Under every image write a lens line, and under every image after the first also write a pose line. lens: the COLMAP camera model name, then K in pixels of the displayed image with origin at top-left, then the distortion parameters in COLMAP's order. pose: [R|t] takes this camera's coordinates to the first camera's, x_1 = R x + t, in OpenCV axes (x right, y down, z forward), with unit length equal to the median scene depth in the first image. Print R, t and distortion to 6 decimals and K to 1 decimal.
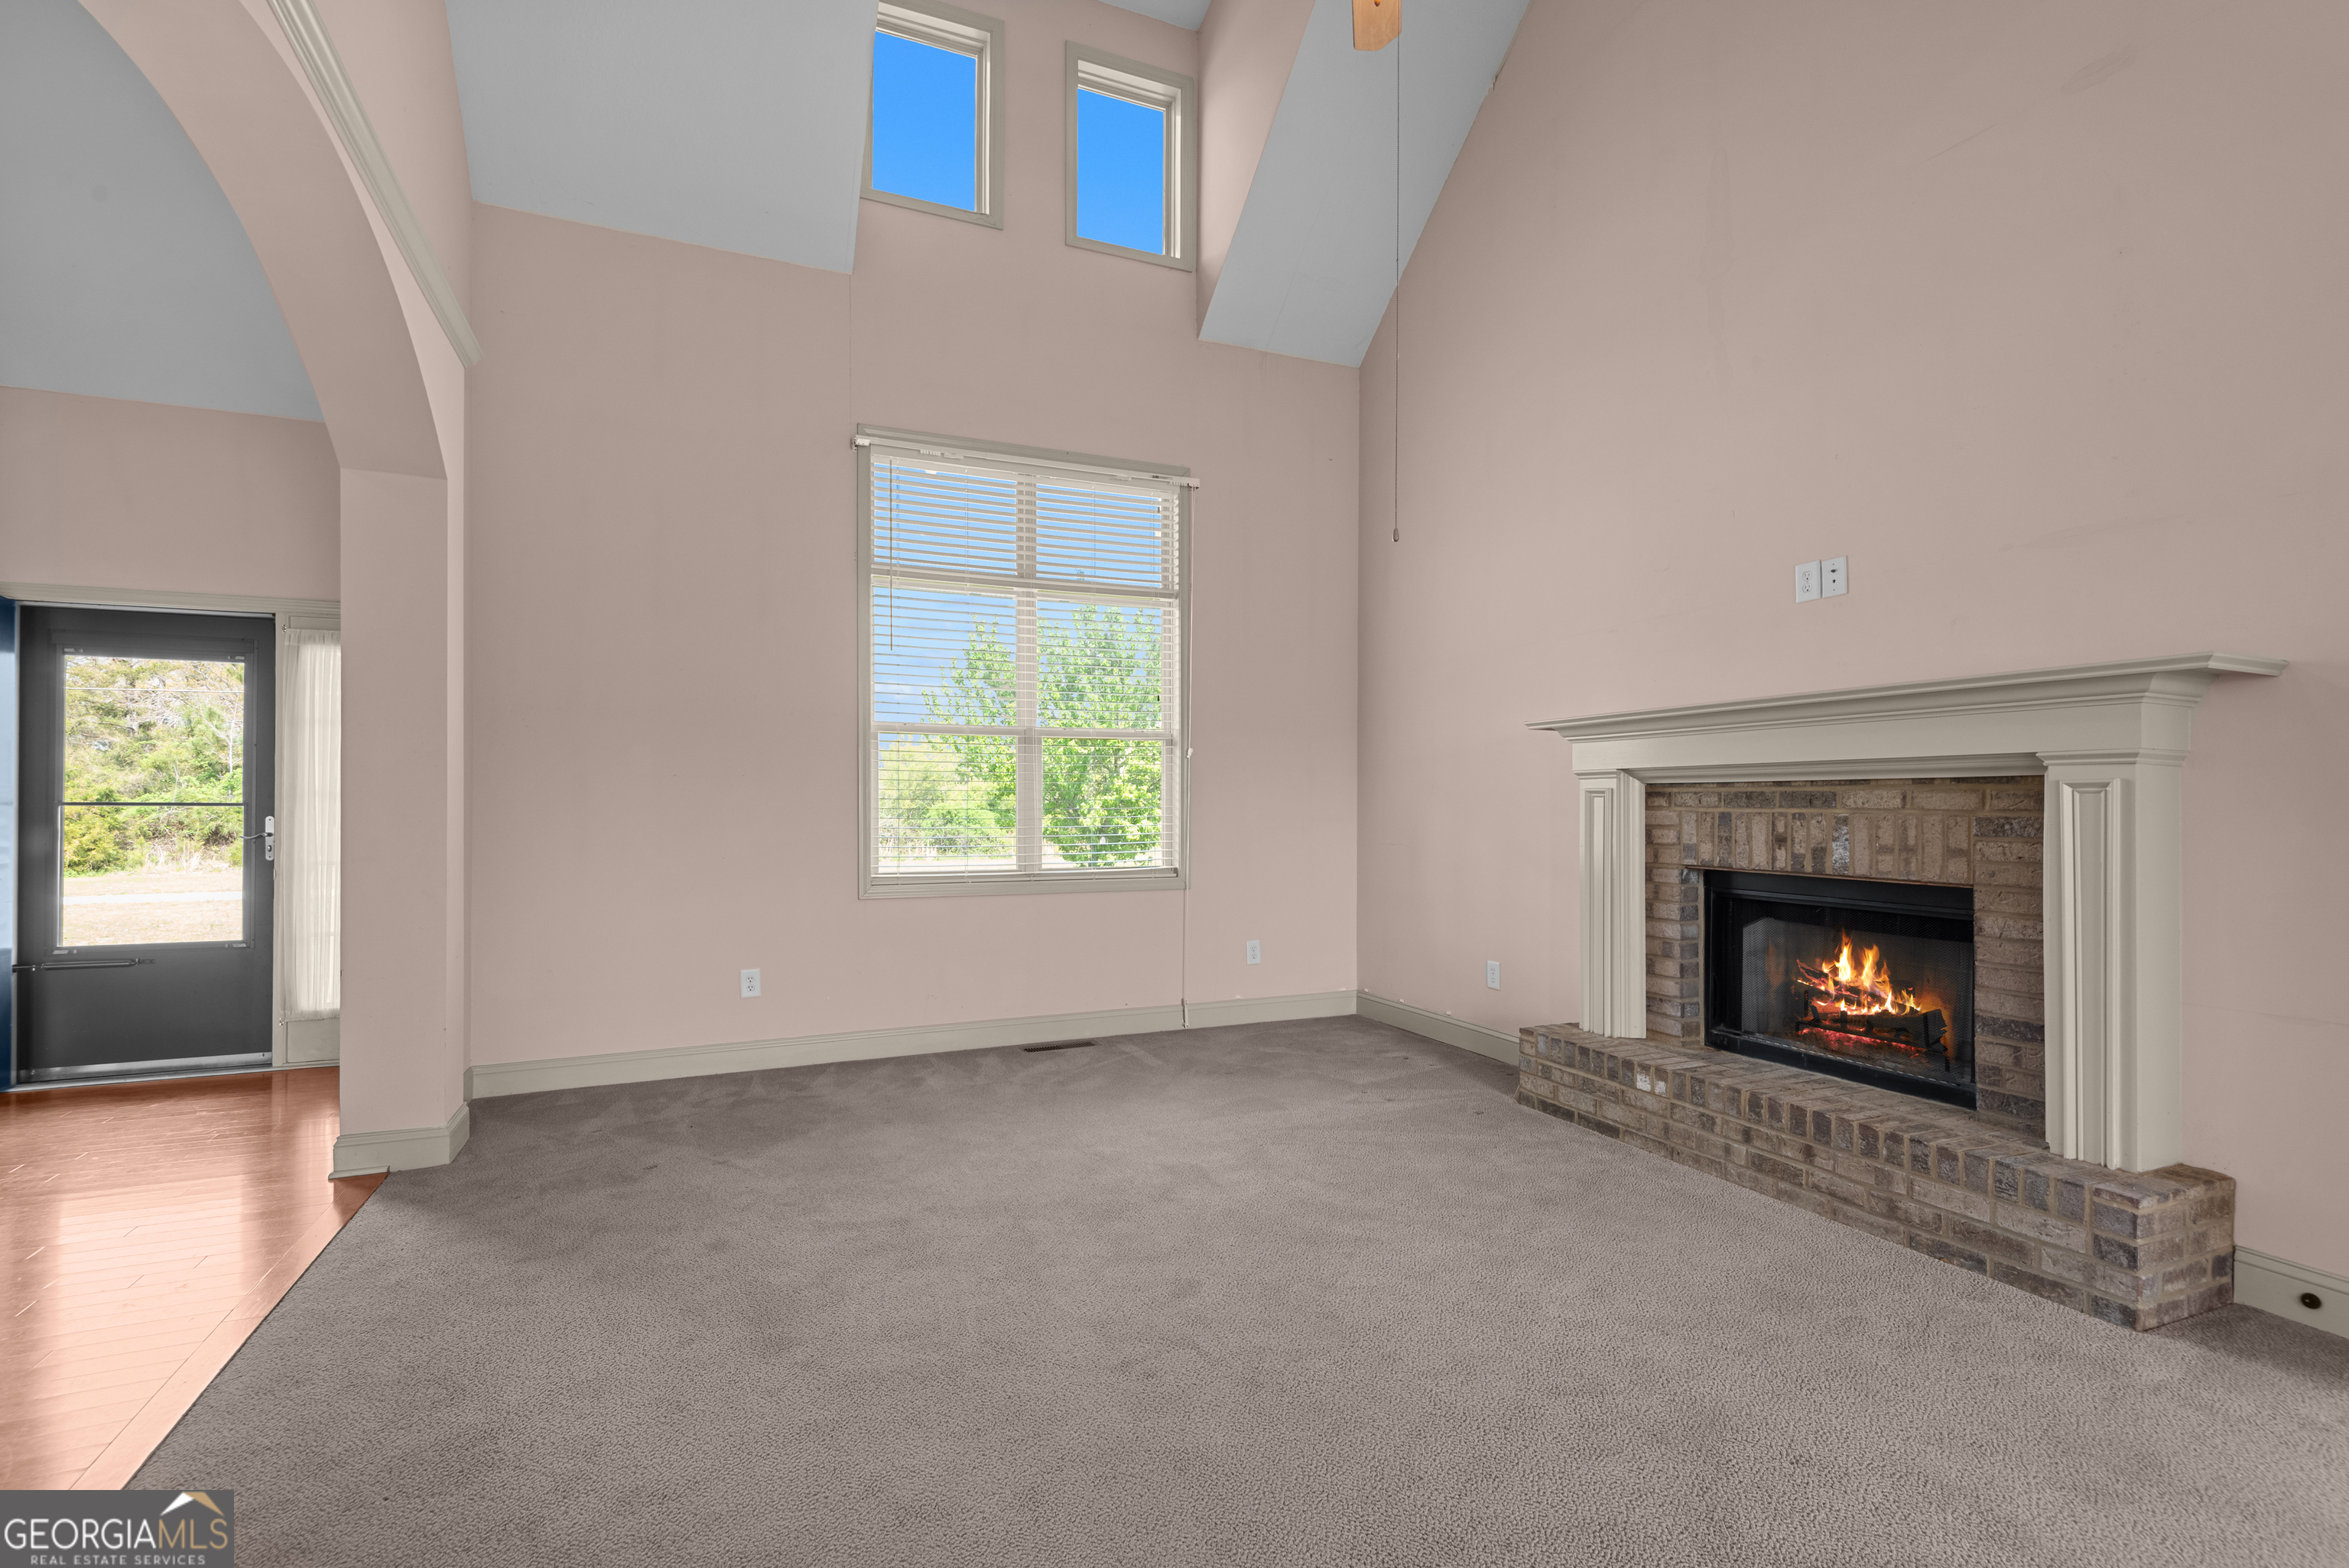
lens RADIAL K [[1065.9, 0, 1135.6], [0, 1065.9, 794.9], [0, 0, 1]] dist [0.011426, -0.003957]
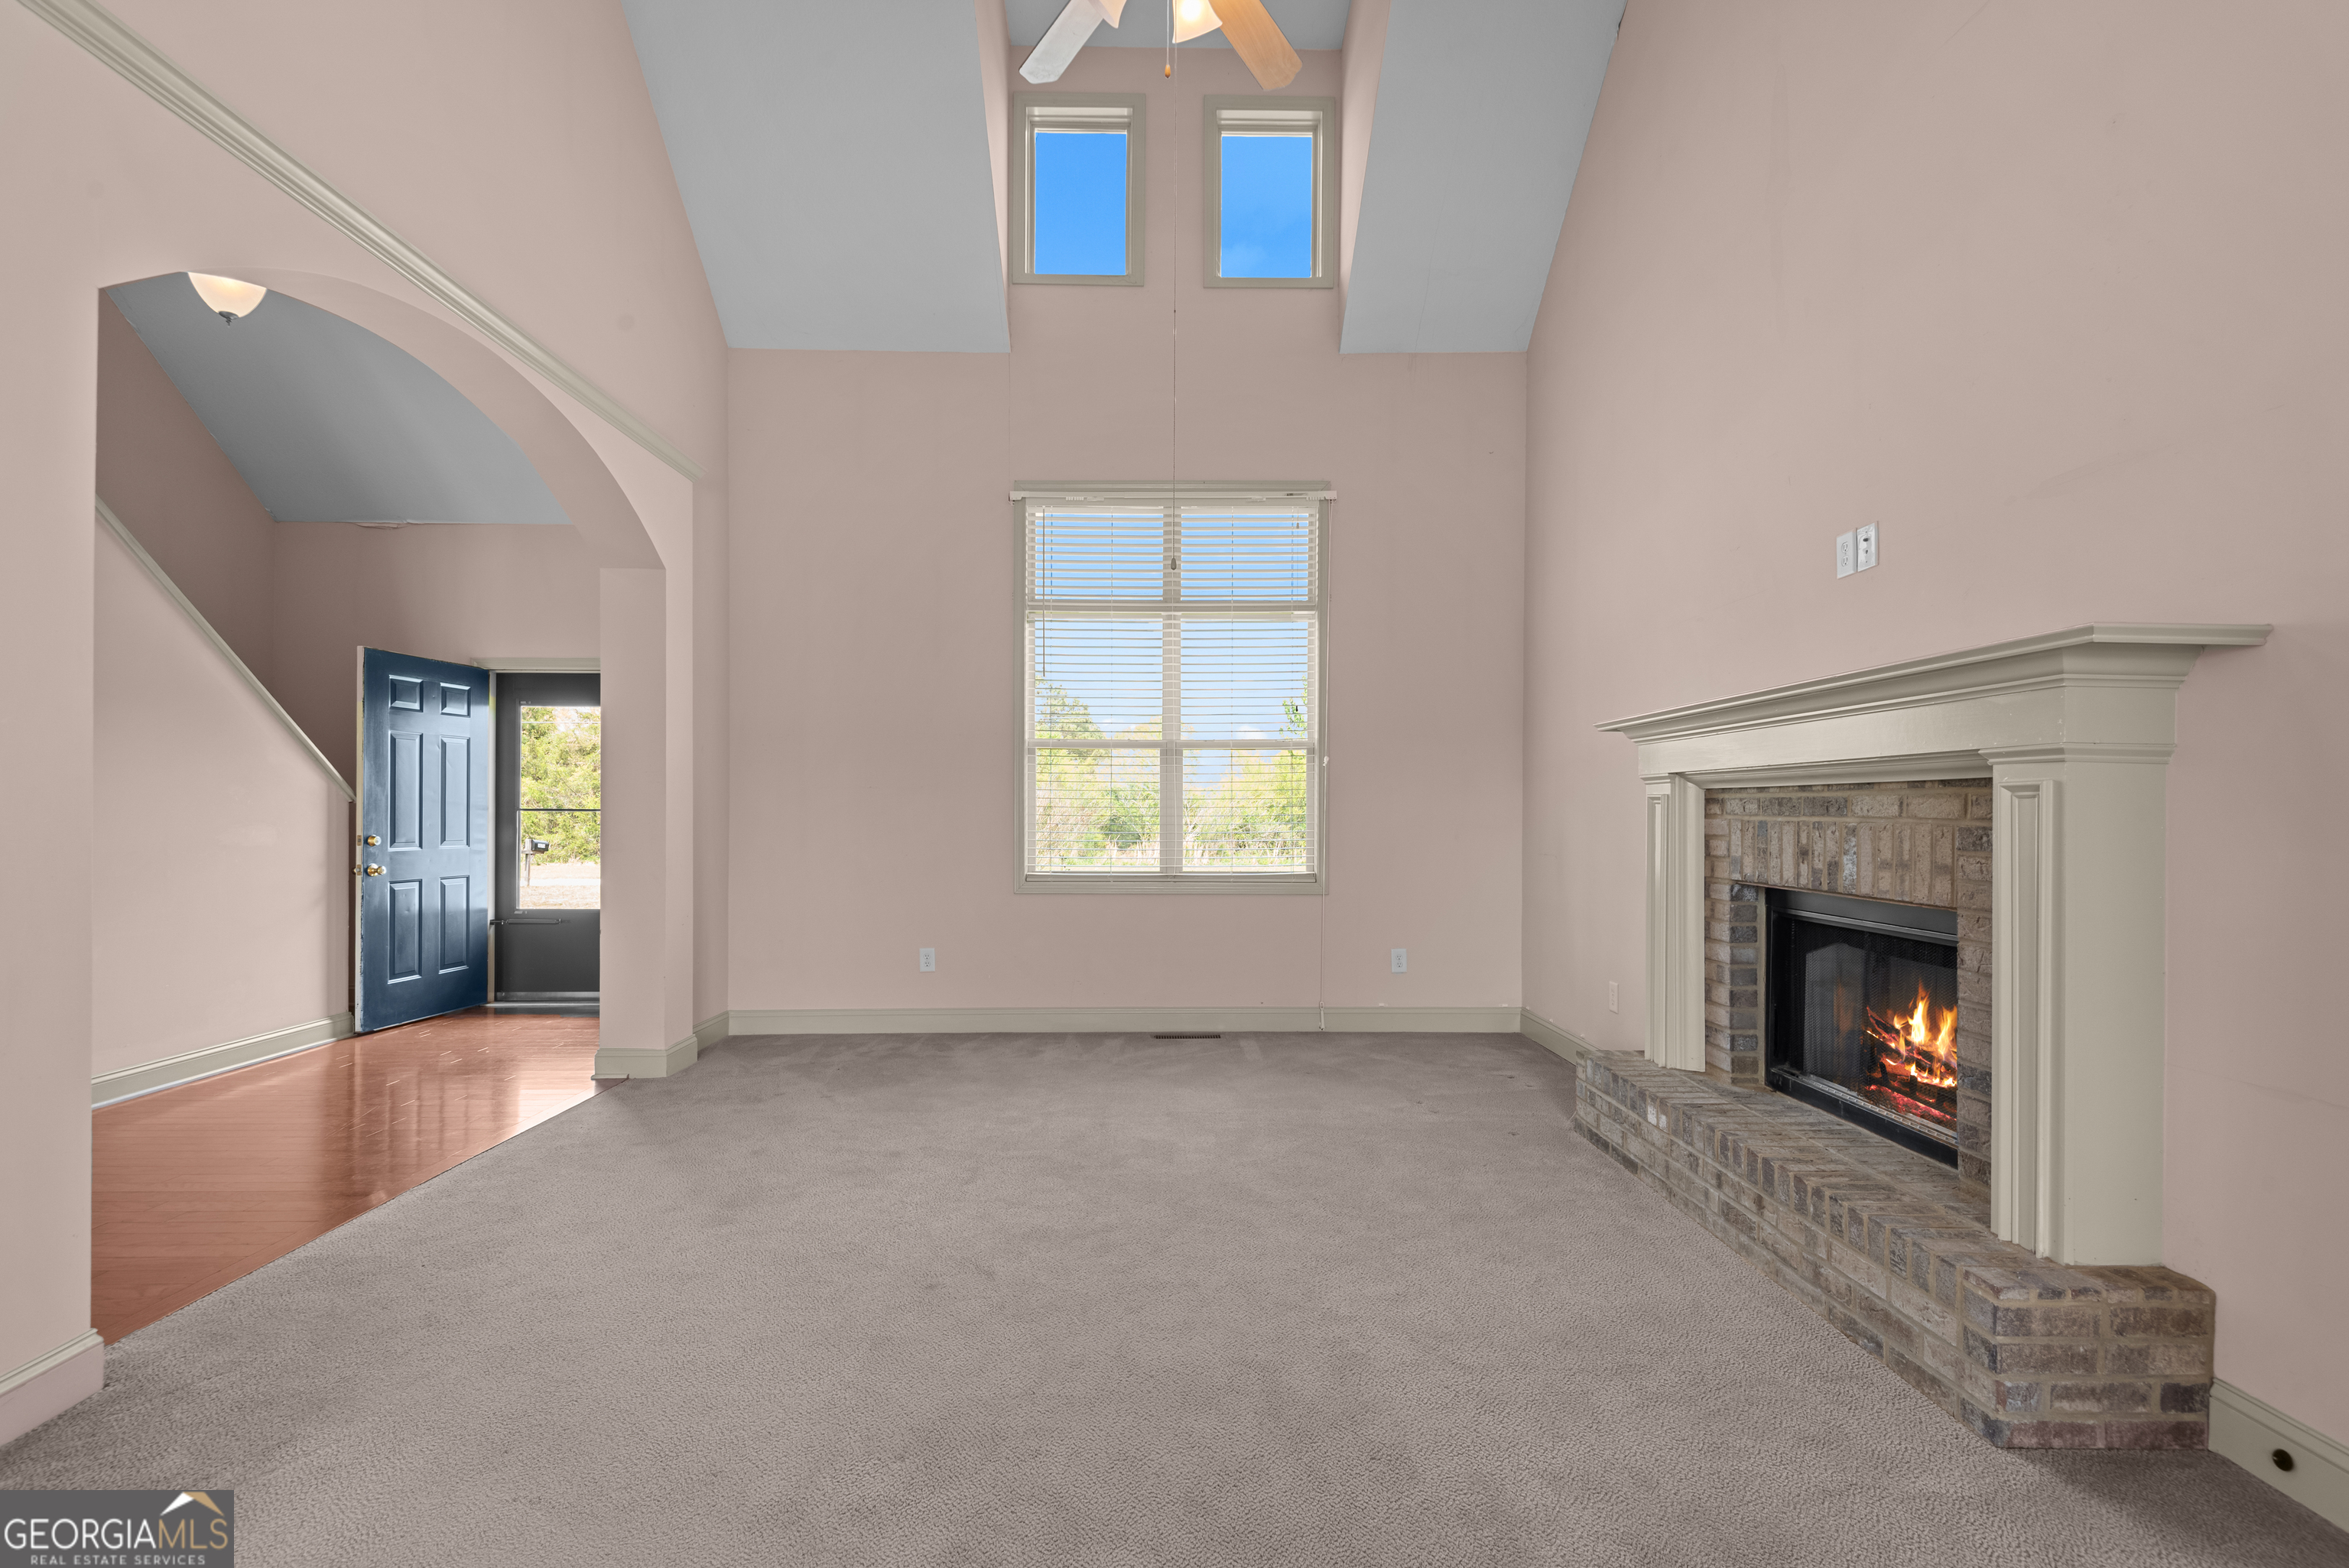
lens RADIAL K [[1065.9, 0, 1159.1], [0, 1065.9, 803.0], [0, 0, 1]] dist [0.011426, -0.003957]
pose [[0.925705, -0.001291, -0.378244, 0.395460], [0.001174, 0.999999, -0.000541, 0.001210], [0.378245, 0.000057, 0.925706, -0.007730]]
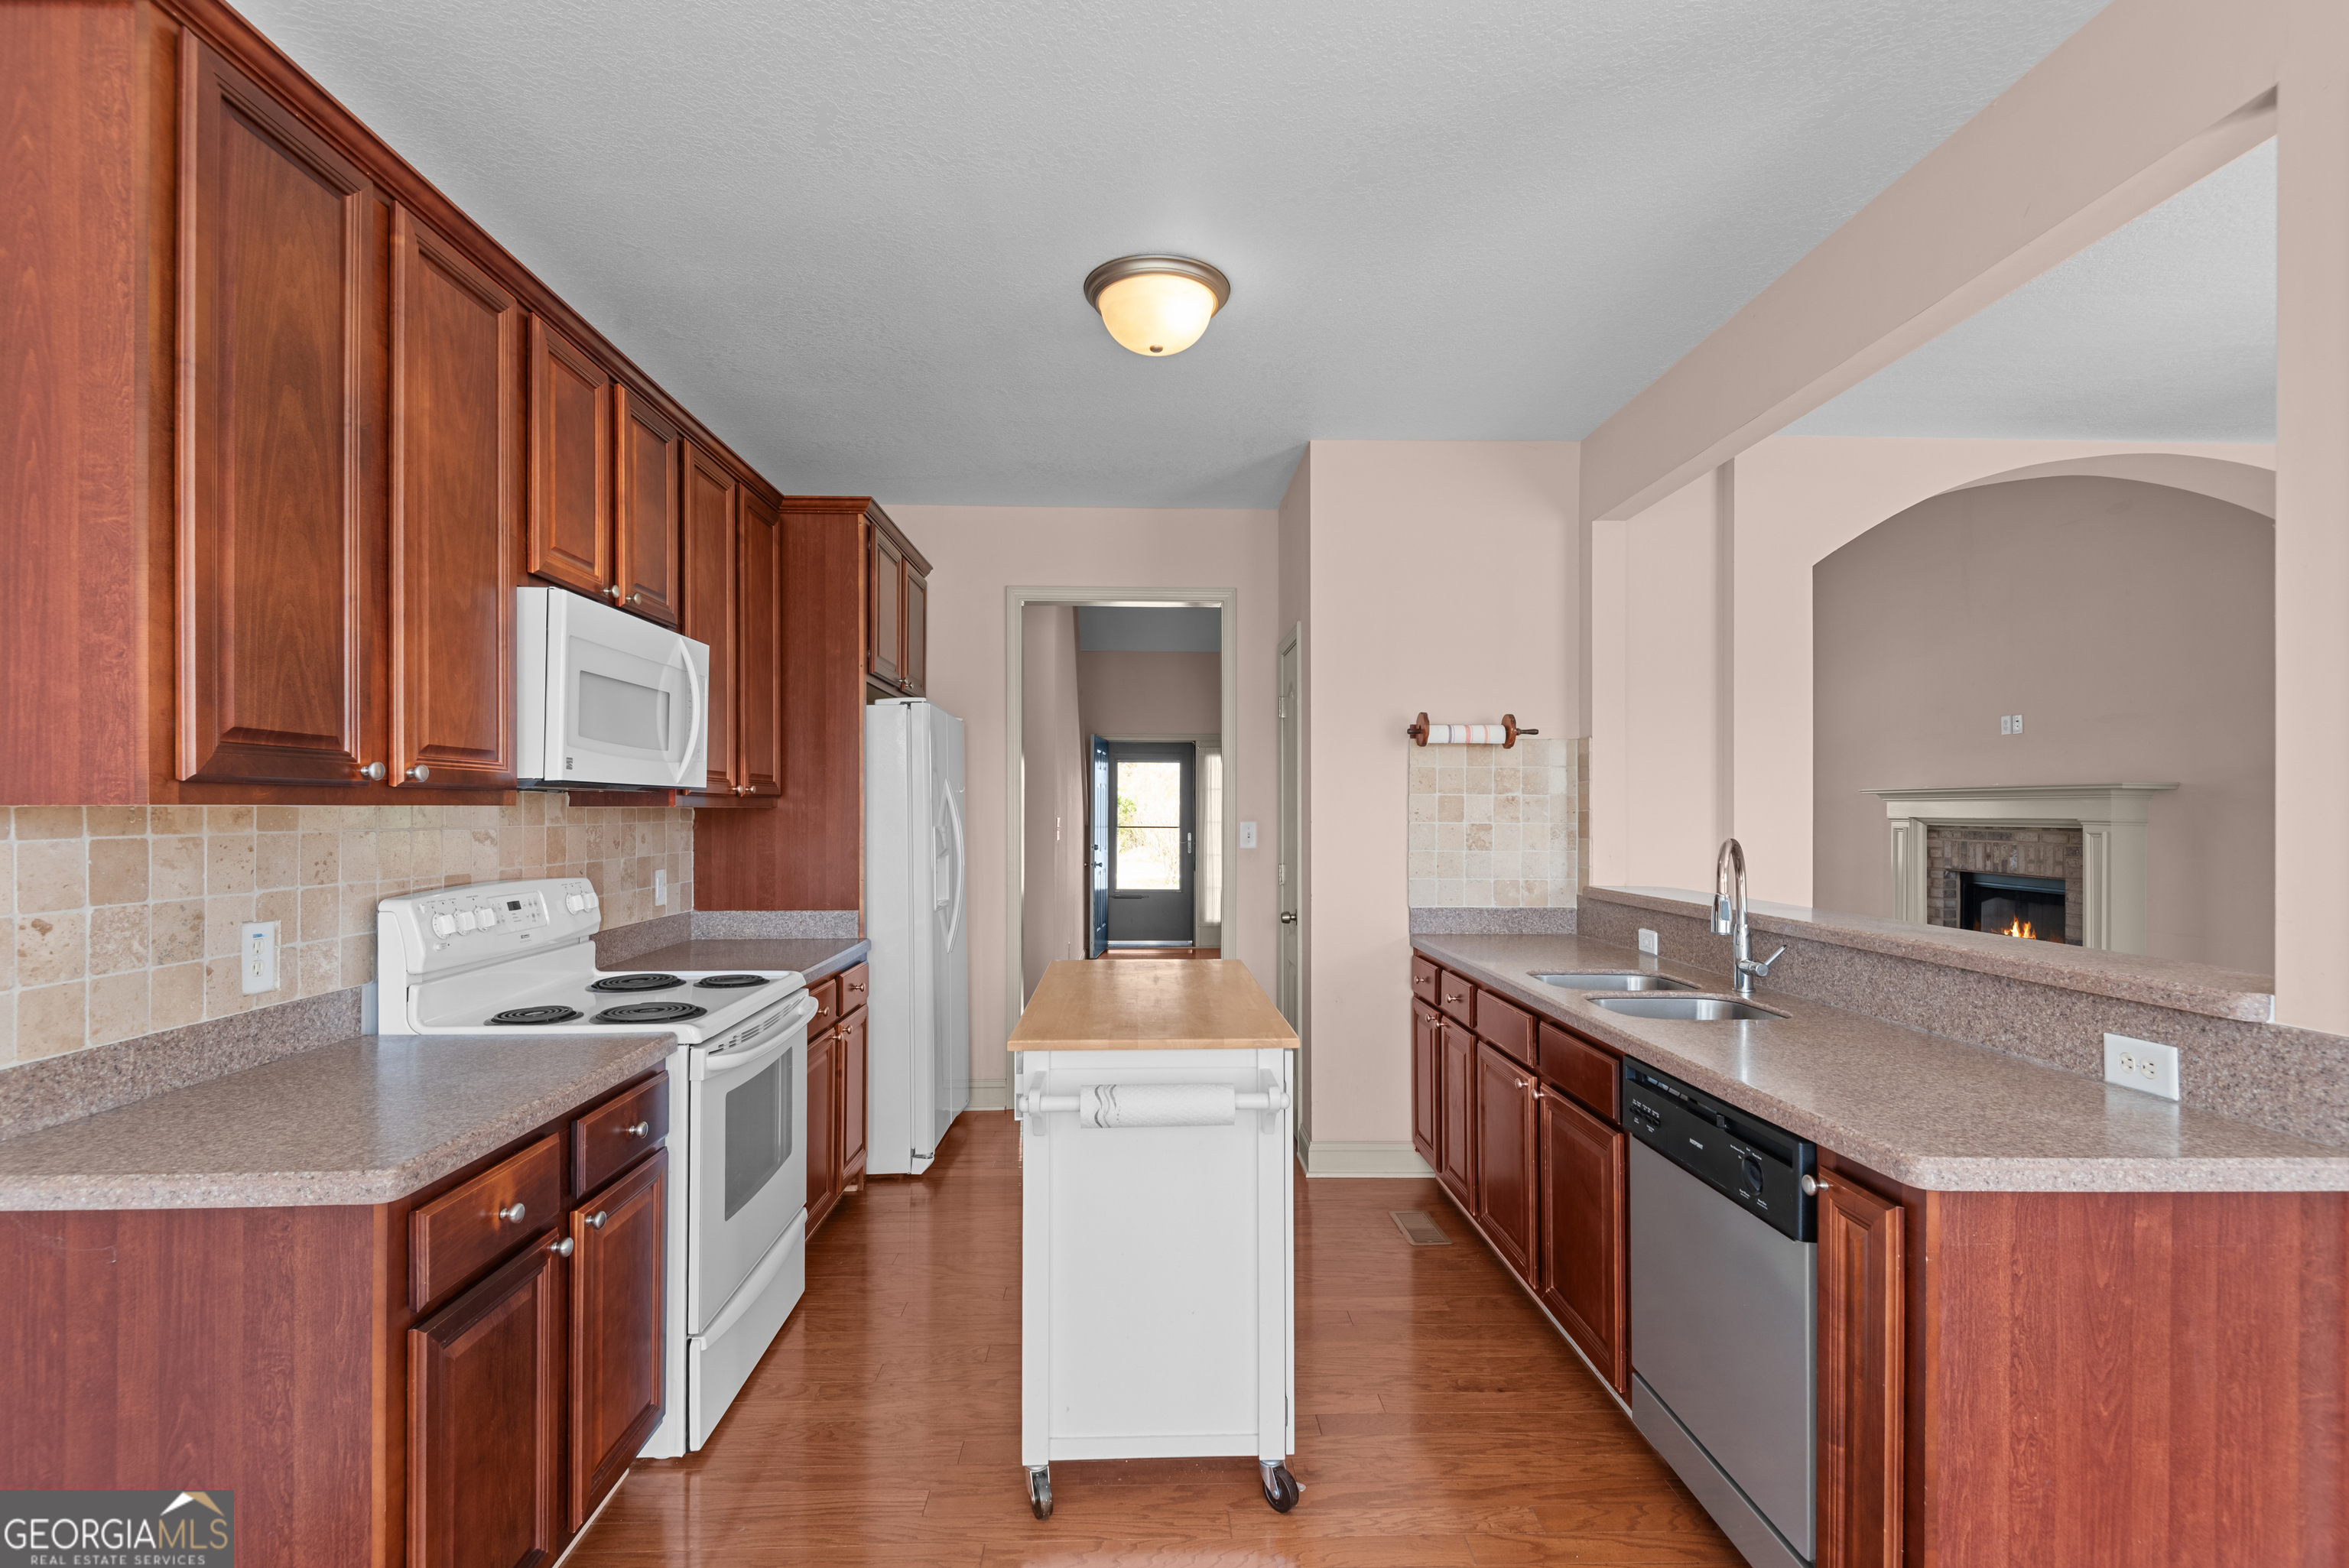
lens RADIAL K [[1065.9, 0, 1155.1], [0, 1065.9, 797.4], [0, 0, 1]] dist [0.011426, -0.003957]
pose [[0.928402, -0.001676, -0.371572, -0.083449], [0.000566, 0.999995, -0.003098, -0.054683], [0.371576, 0.002666, 0.928399, -1.263139]]
